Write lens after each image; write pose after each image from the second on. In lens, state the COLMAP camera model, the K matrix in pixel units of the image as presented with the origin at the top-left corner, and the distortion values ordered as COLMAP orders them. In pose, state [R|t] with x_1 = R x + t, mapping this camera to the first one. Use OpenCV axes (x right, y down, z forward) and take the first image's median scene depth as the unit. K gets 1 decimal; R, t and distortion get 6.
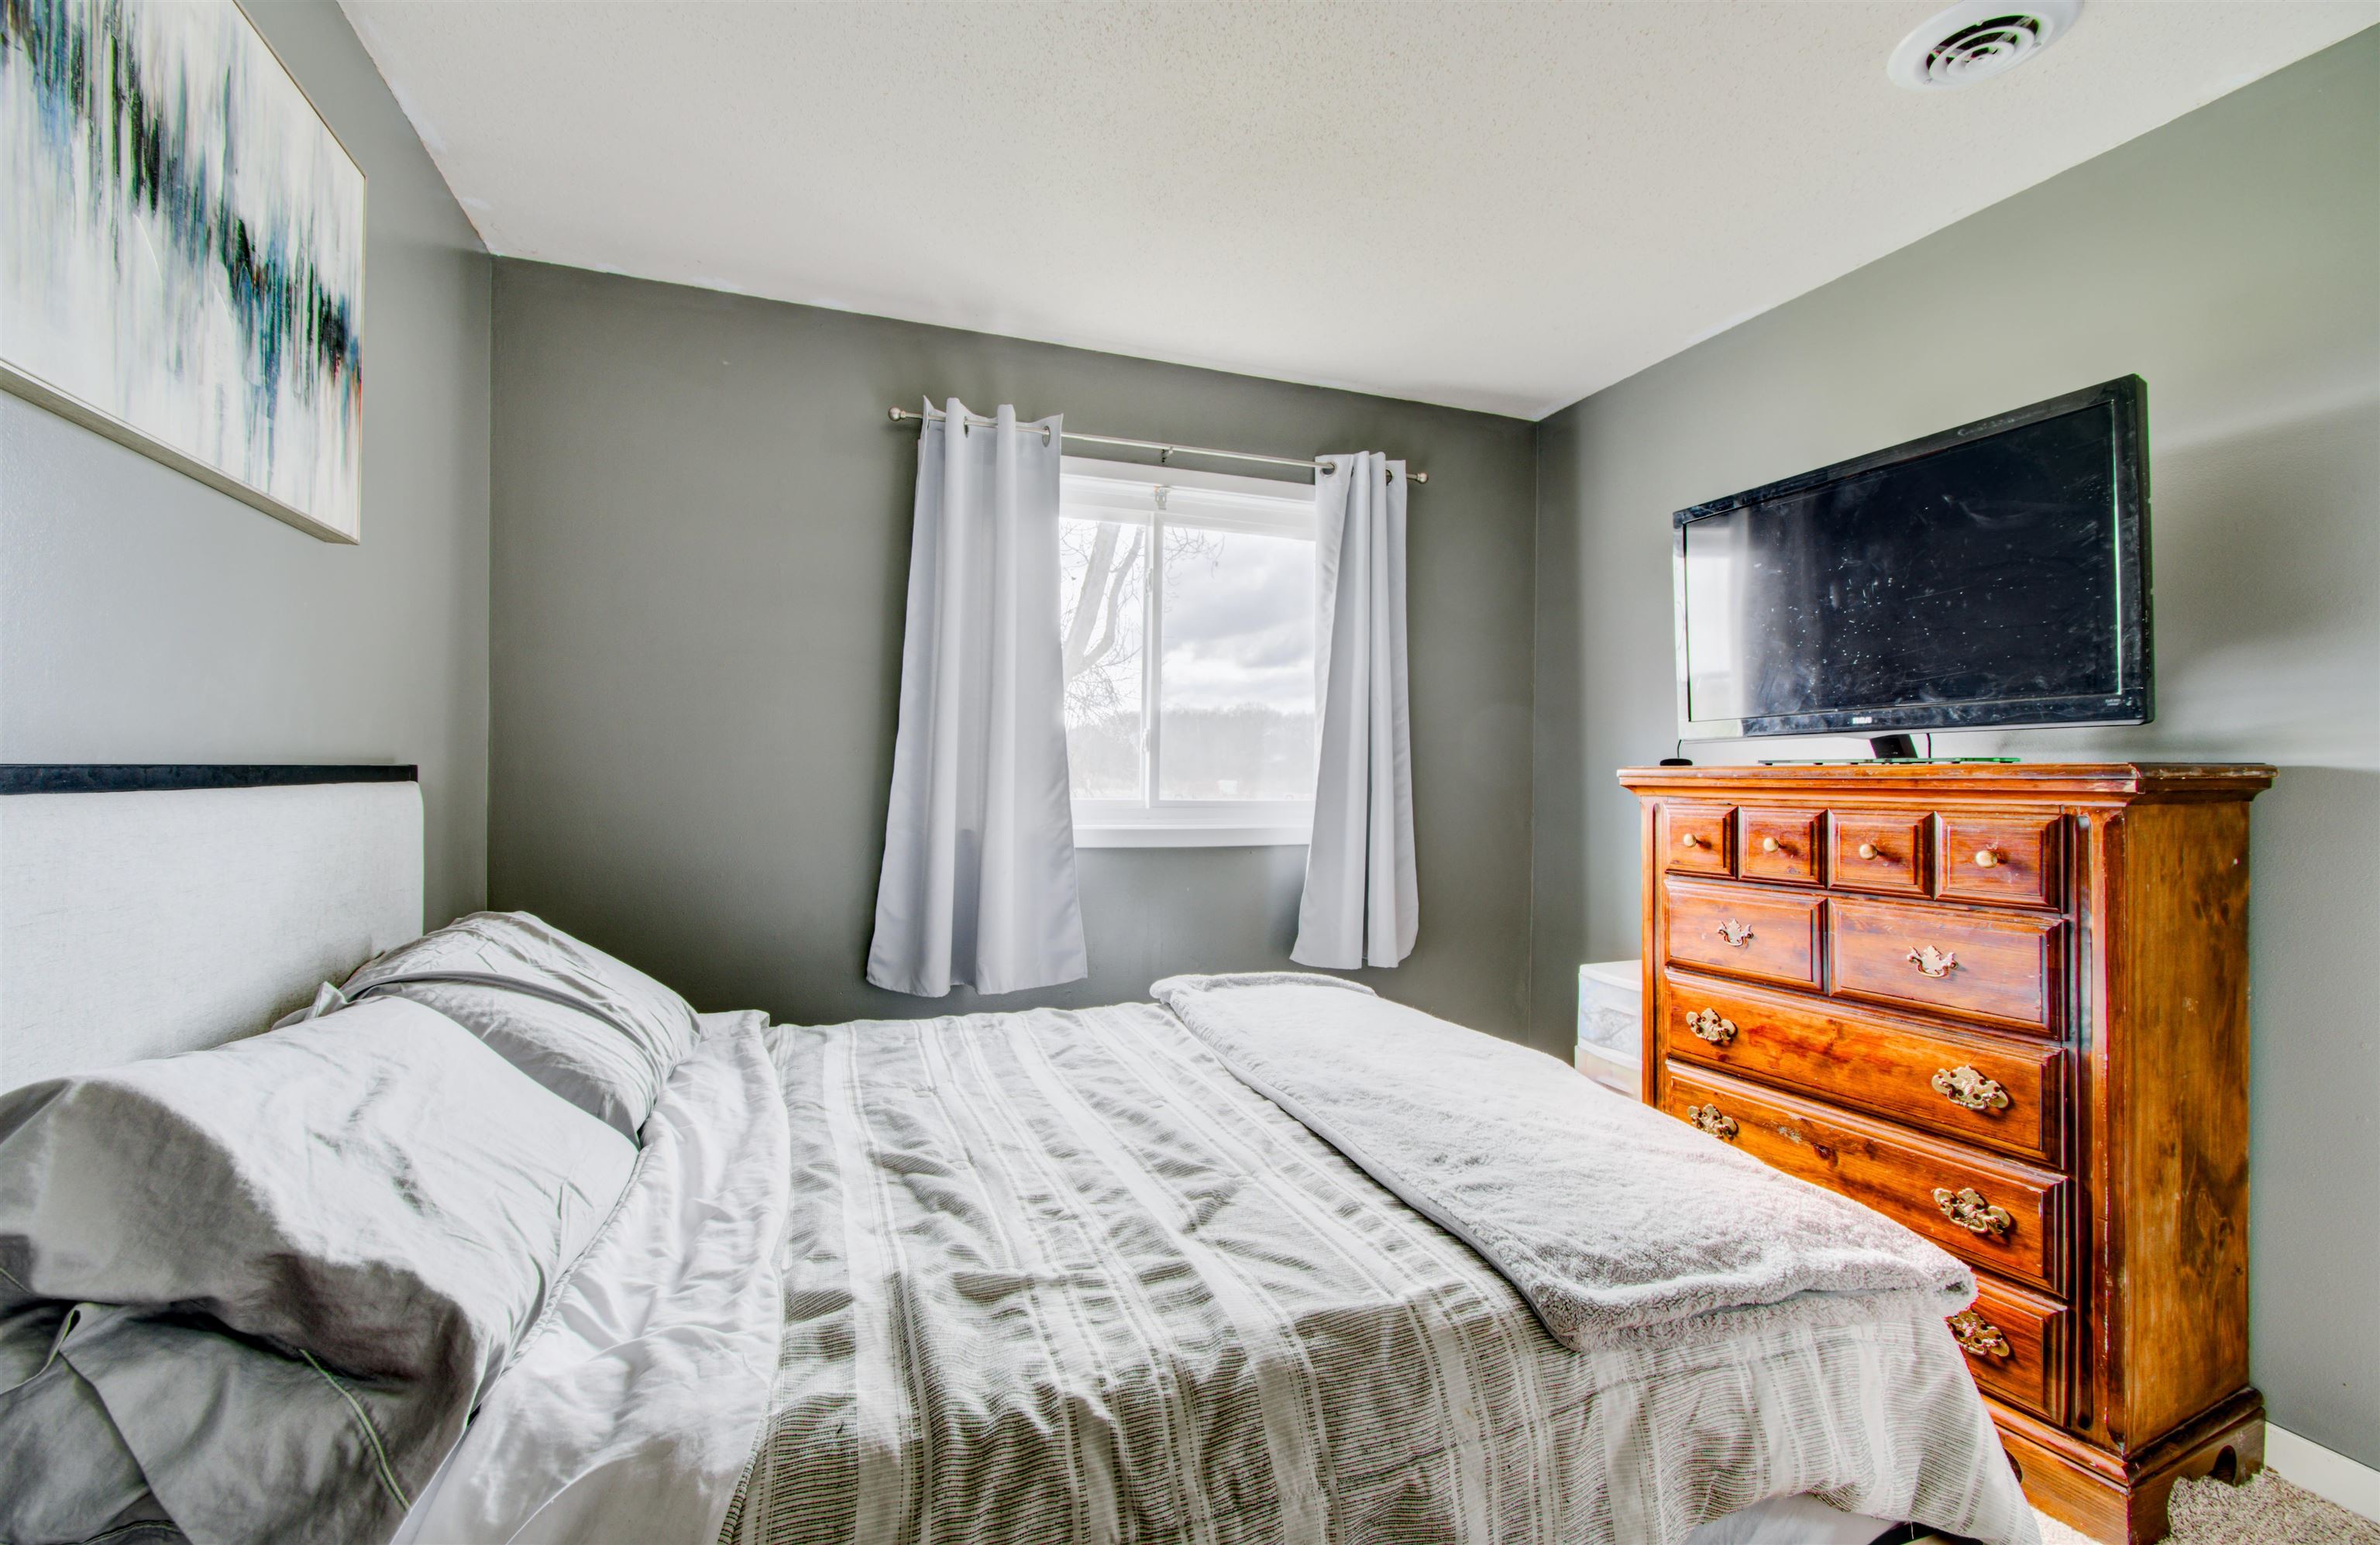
lens RADIAL K [[1013.9, 0, 1178.7], [0, 1013.9, 775.8], [0, 0, 1]] dist [-0.010249, 0.001801]
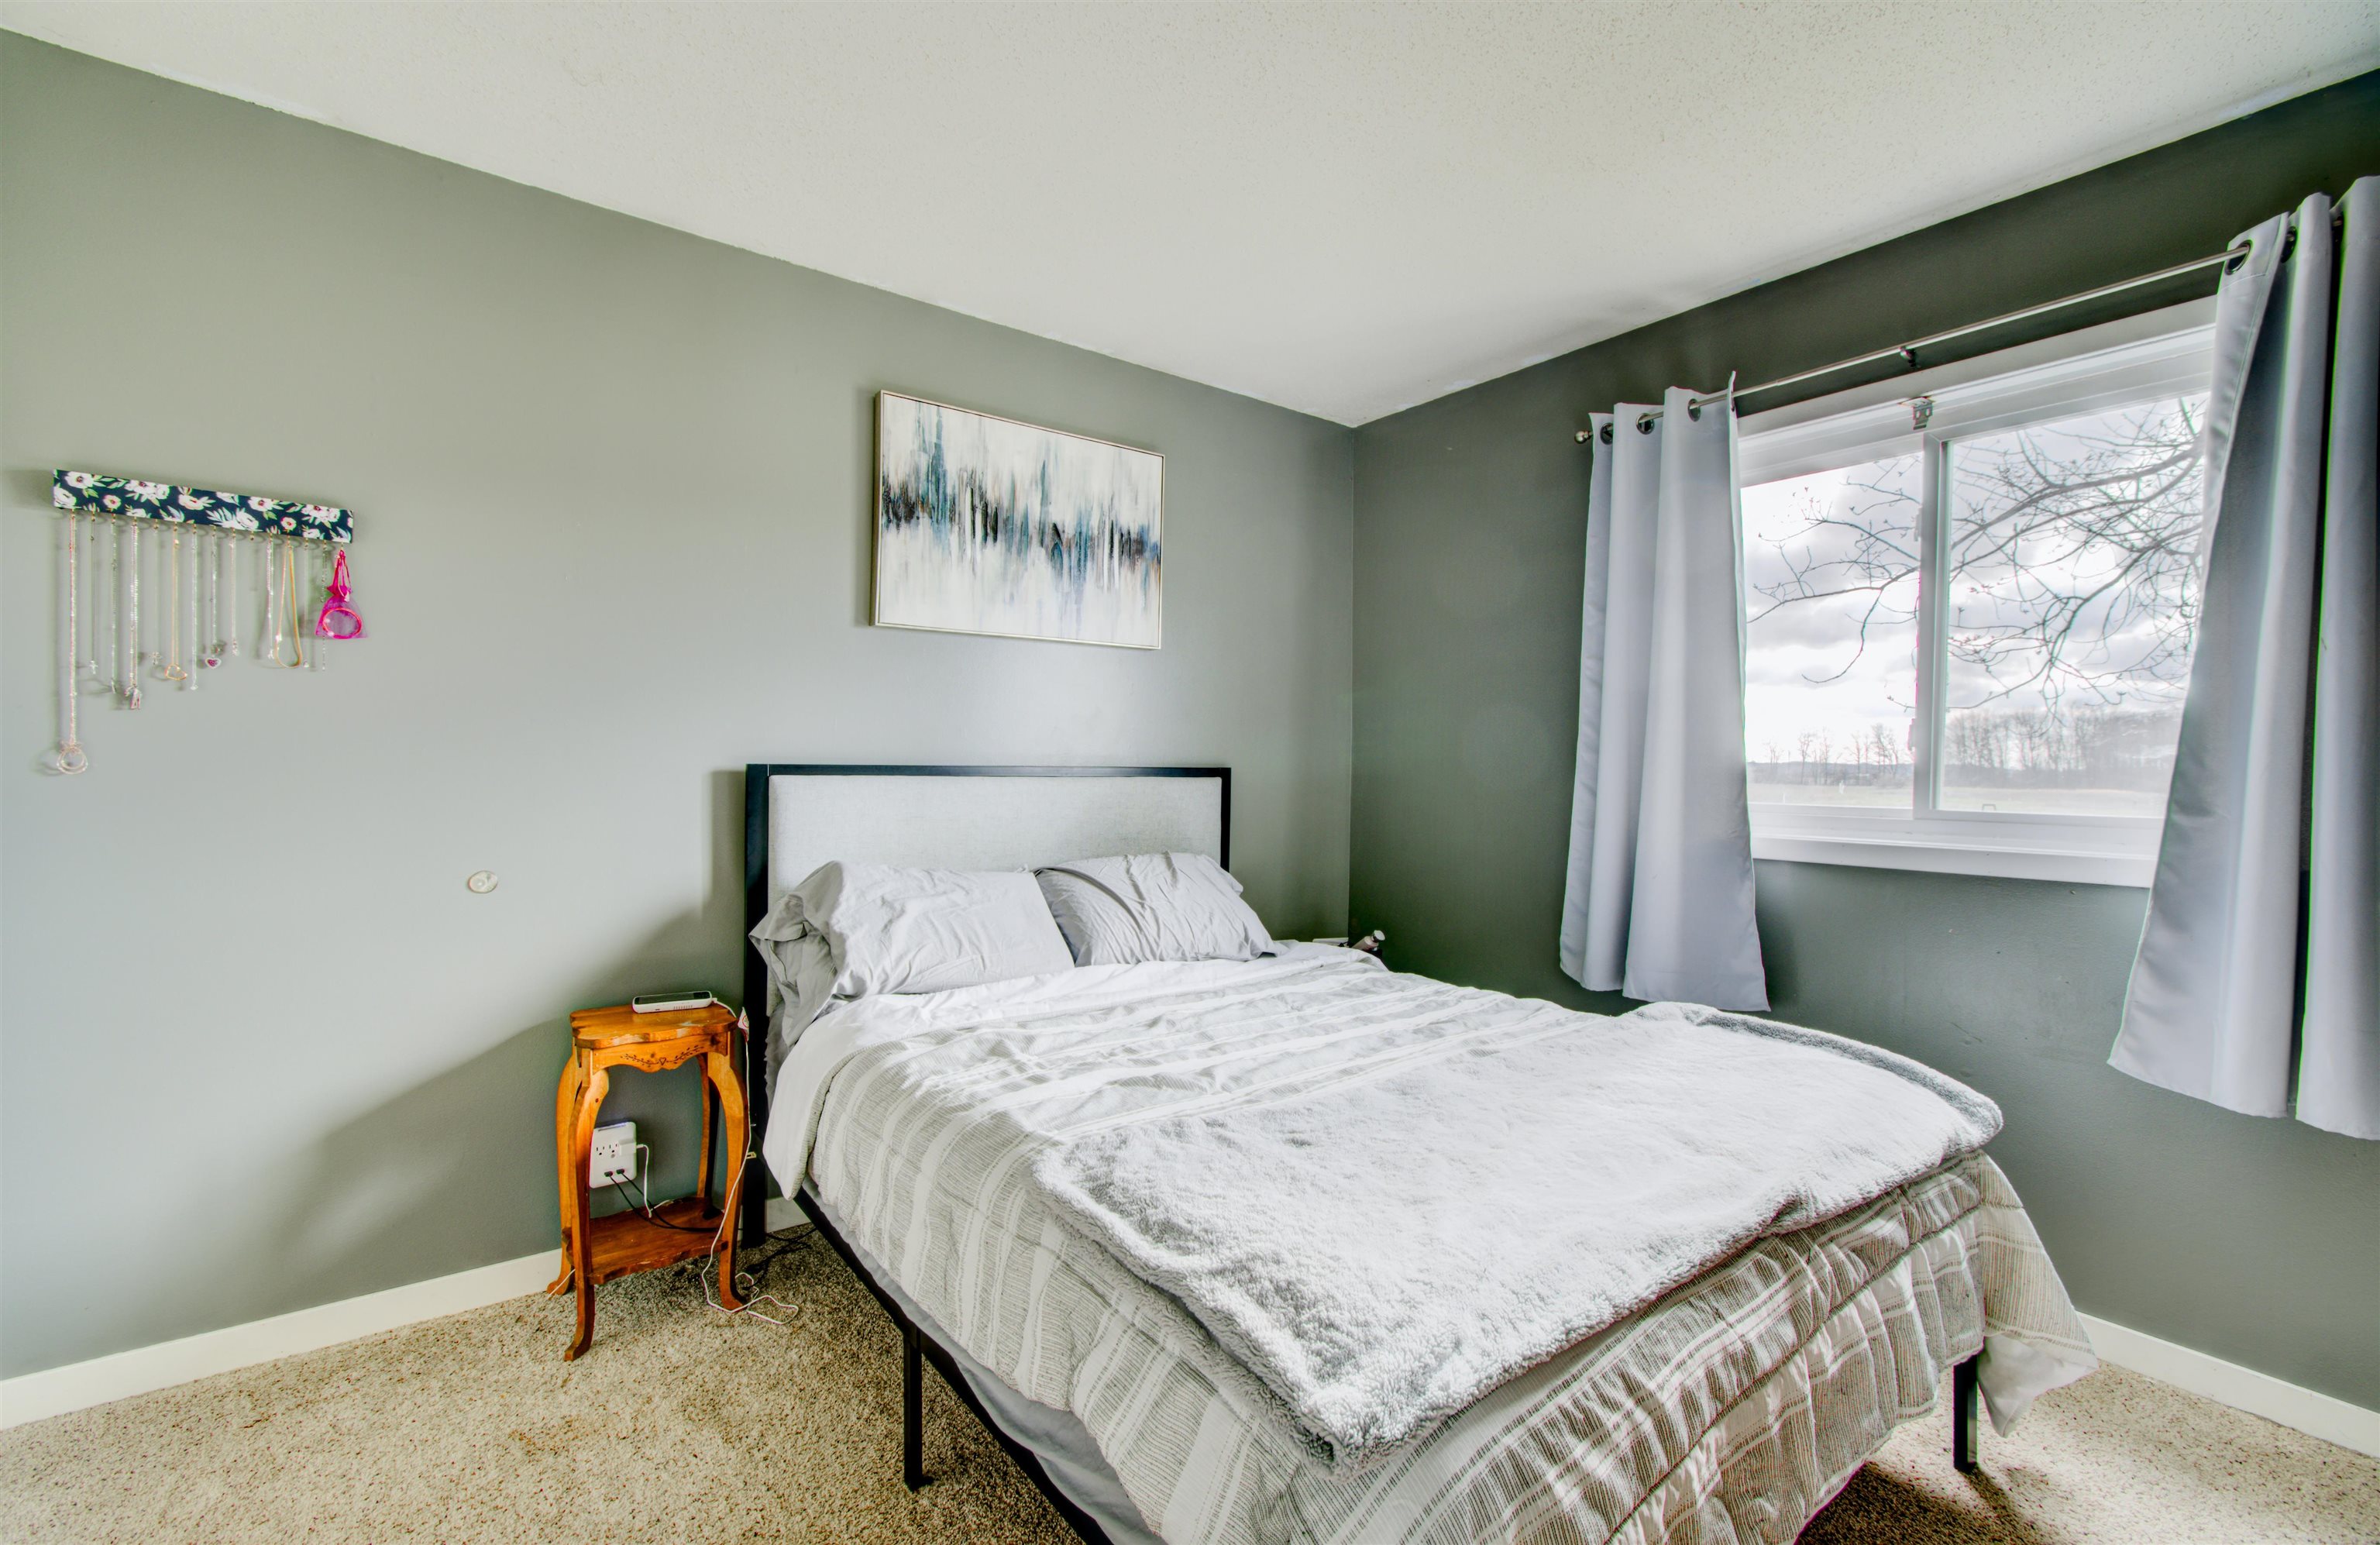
lens RADIAL K [[1013.9, 0, 1173.0], [0, 1013.9, 766.5], [0, 0, 1]] dist [-0.010249, 0.001801]
pose [[0.300418, -0.006892, -0.953783, 1.037829], [-0.006912, 0.999932, -0.009403, 0.005726], [0.953782, 0.009417, 0.300350, 0.467588]]
